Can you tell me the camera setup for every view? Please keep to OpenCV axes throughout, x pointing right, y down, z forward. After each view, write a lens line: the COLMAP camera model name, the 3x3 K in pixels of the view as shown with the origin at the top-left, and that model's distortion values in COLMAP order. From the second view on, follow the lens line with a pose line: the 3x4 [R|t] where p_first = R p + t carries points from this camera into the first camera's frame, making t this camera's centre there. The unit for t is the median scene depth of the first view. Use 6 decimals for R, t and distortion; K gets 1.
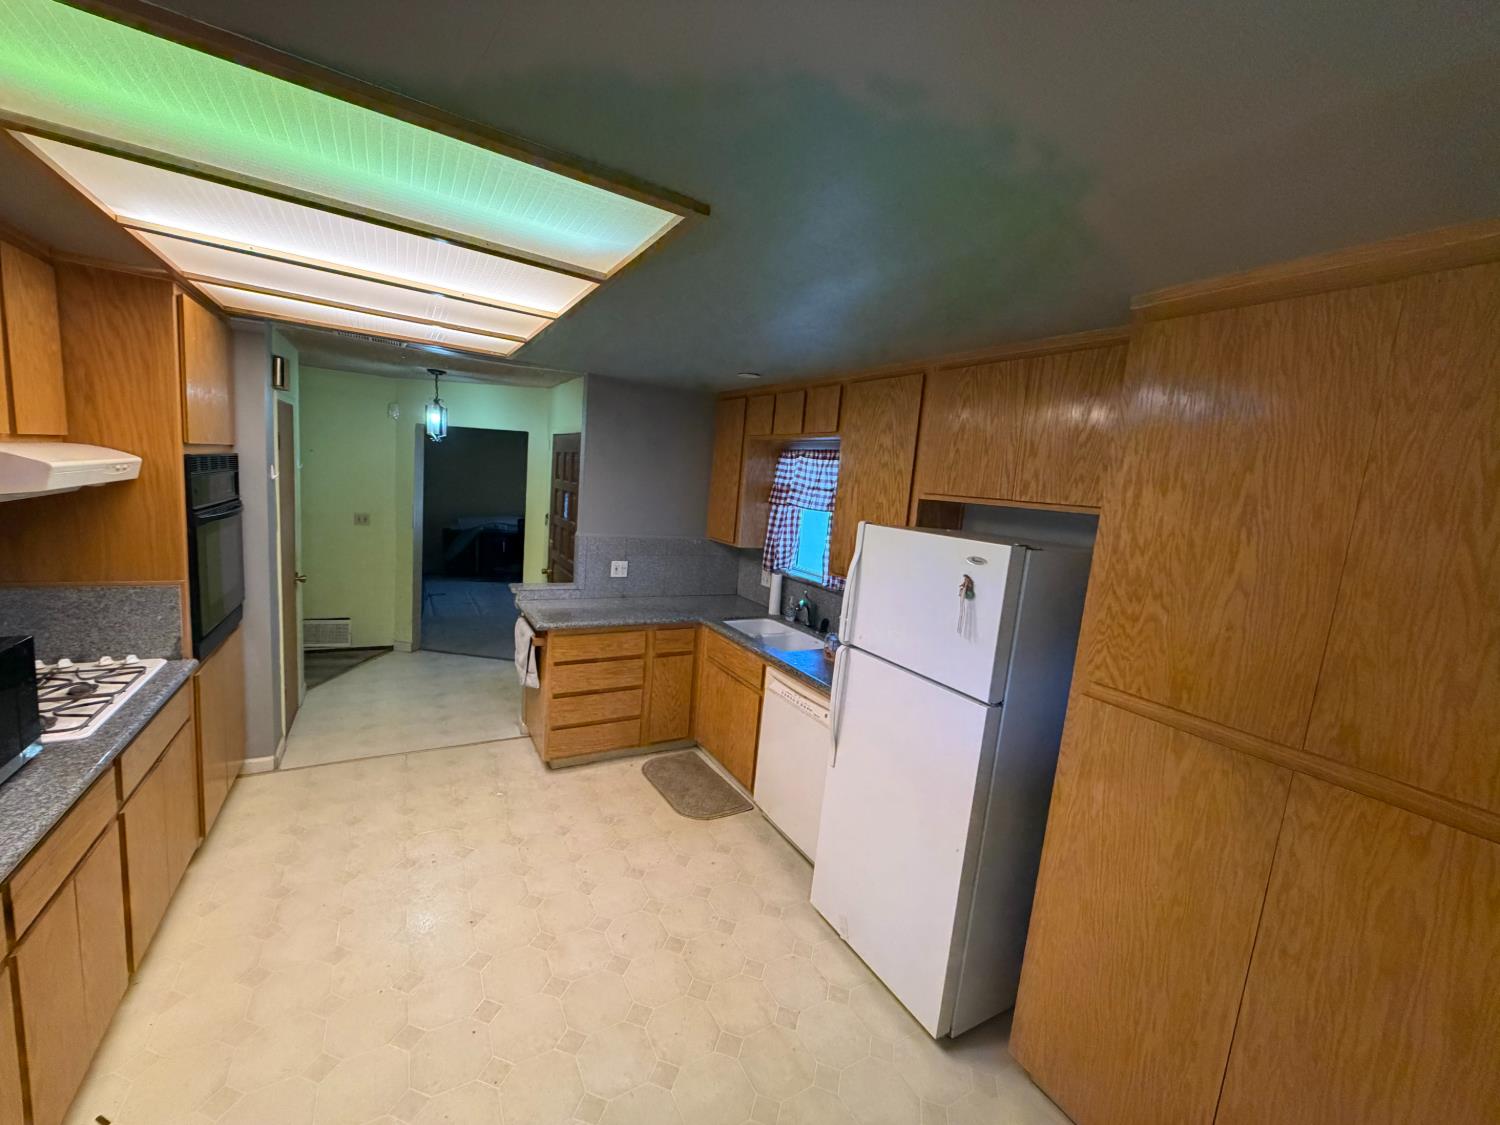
lens RADIAL K [[593.0, 0, 745.6], [0, 593.0, 562.2], [0, 0, 1]] dist [-0.001240, -0.000512]
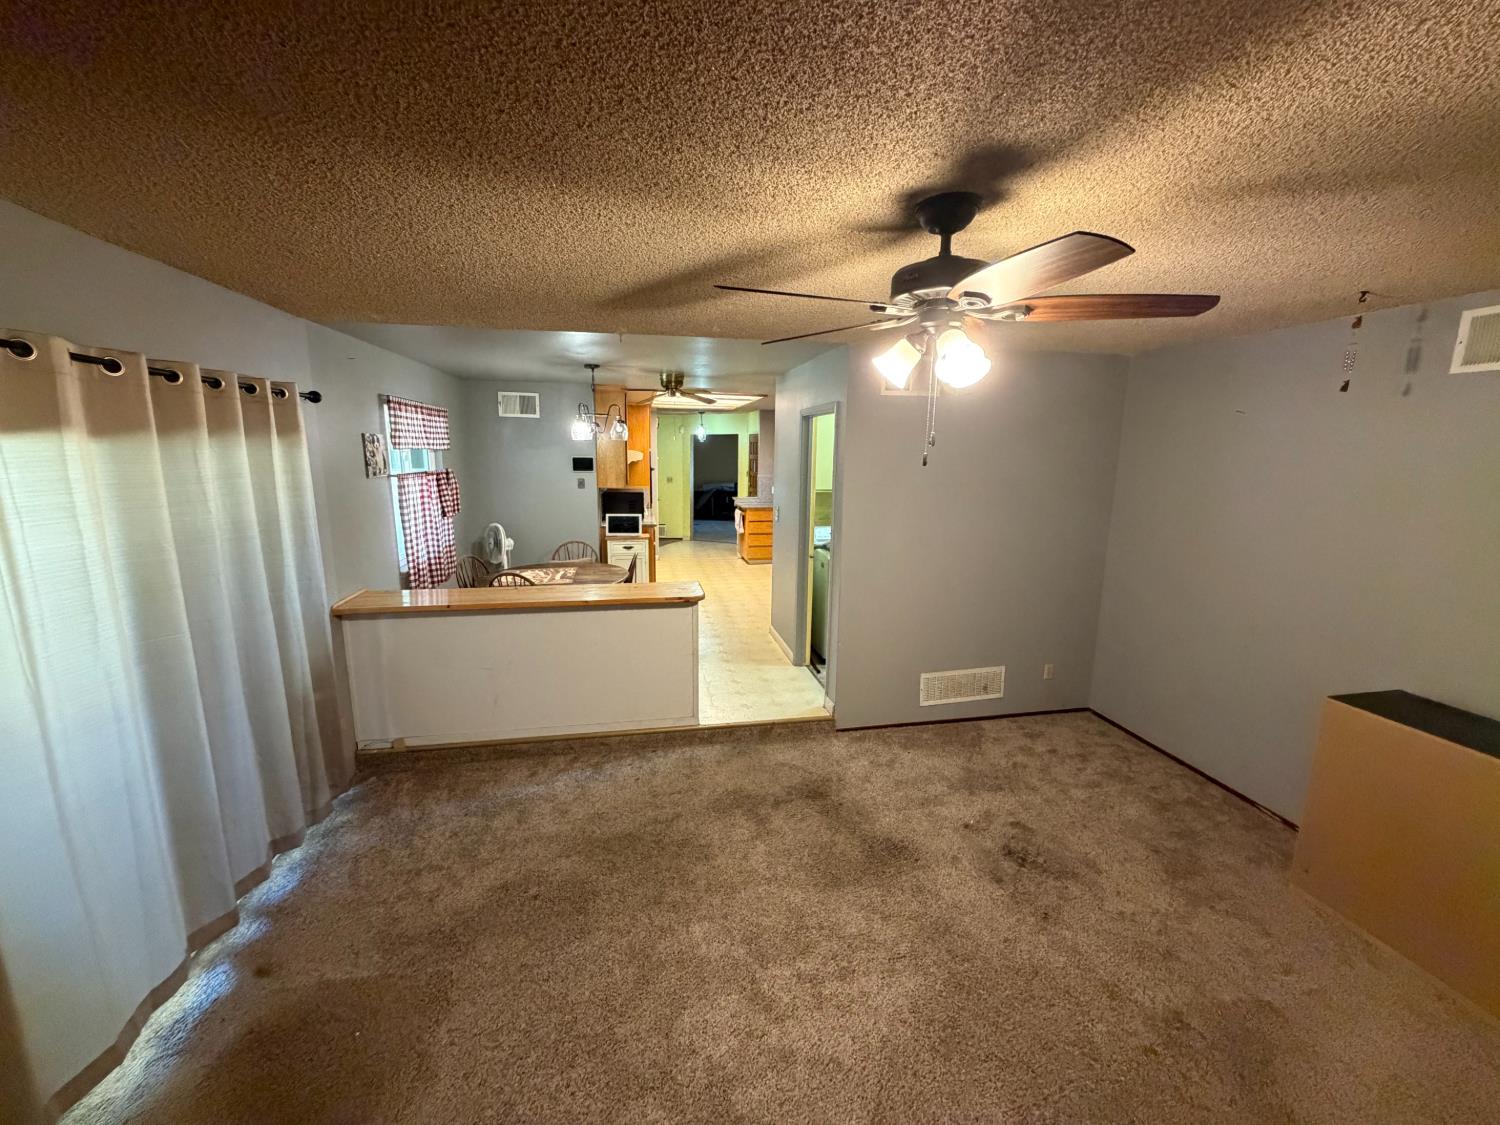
lens RADIAL K [[593.0, 0, 745.6], [0, 593.0, 562.2], [0, 0, 1]] dist [-0.001240, -0.000512]
pose [[0.939969, -0.012027, -0.341048, 0.545554], [0.021890, 0.999446, 0.025088, 0.272036], [0.340557, -0.031047, 0.939711, -1.451209]]
